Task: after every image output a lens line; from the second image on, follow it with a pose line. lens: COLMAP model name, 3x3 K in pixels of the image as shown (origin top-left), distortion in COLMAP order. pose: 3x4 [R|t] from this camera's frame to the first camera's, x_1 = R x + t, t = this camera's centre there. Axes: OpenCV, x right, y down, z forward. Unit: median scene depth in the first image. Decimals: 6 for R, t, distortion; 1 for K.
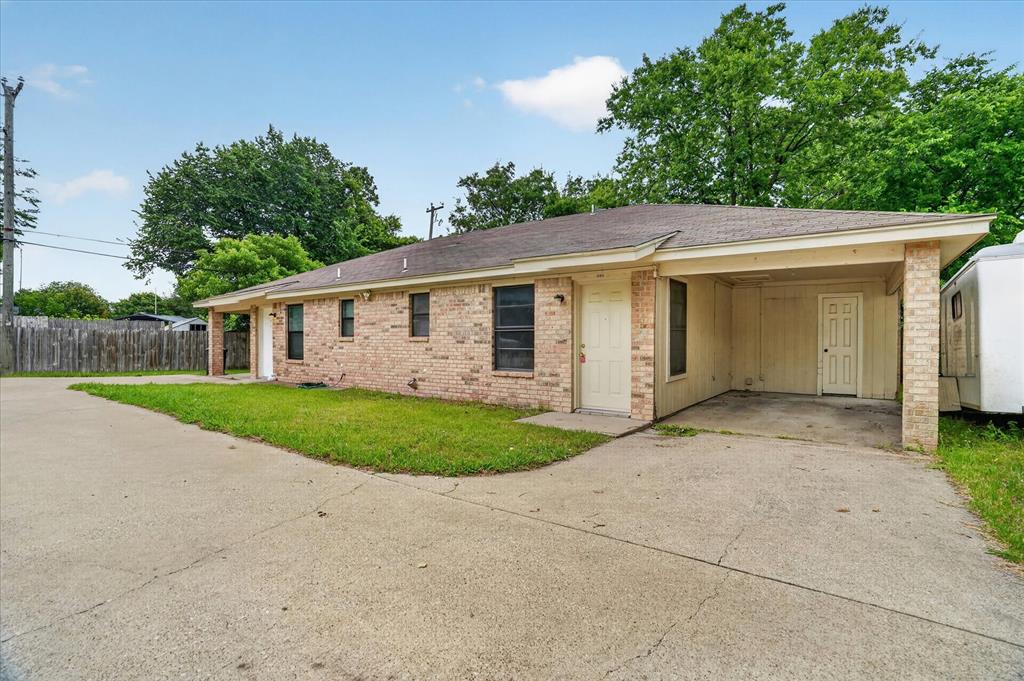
lens RADIAL K [[476.2, 0, 513.1], [0, 476.2, 343.1], [0, 0, 1]] dist [-0.046828, 0.015565]
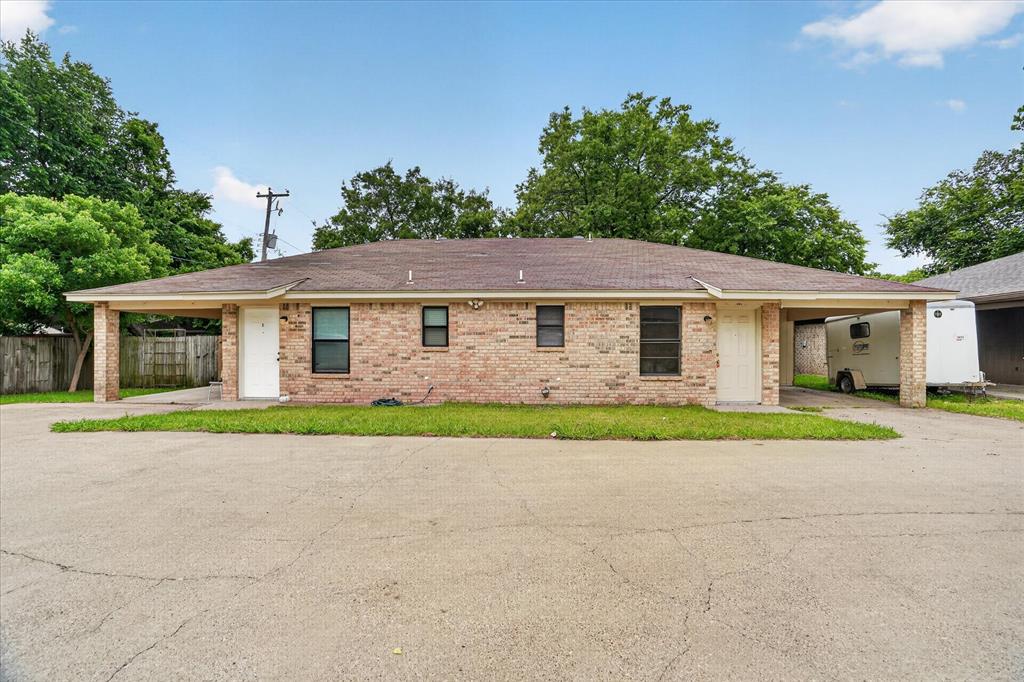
lens RADIAL K [[476.2, 0, 513.1], [0, 476.2, 343.6], [0, 0, 1]] dist [-0.046828, 0.015565]
pose [[0.827321, 0.004685, 0.561711, -0.916252], [0.002901, 0.999916, -0.012613, -0.008896], [-0.561723, 0.012064, 0.827238, 0.187215]]
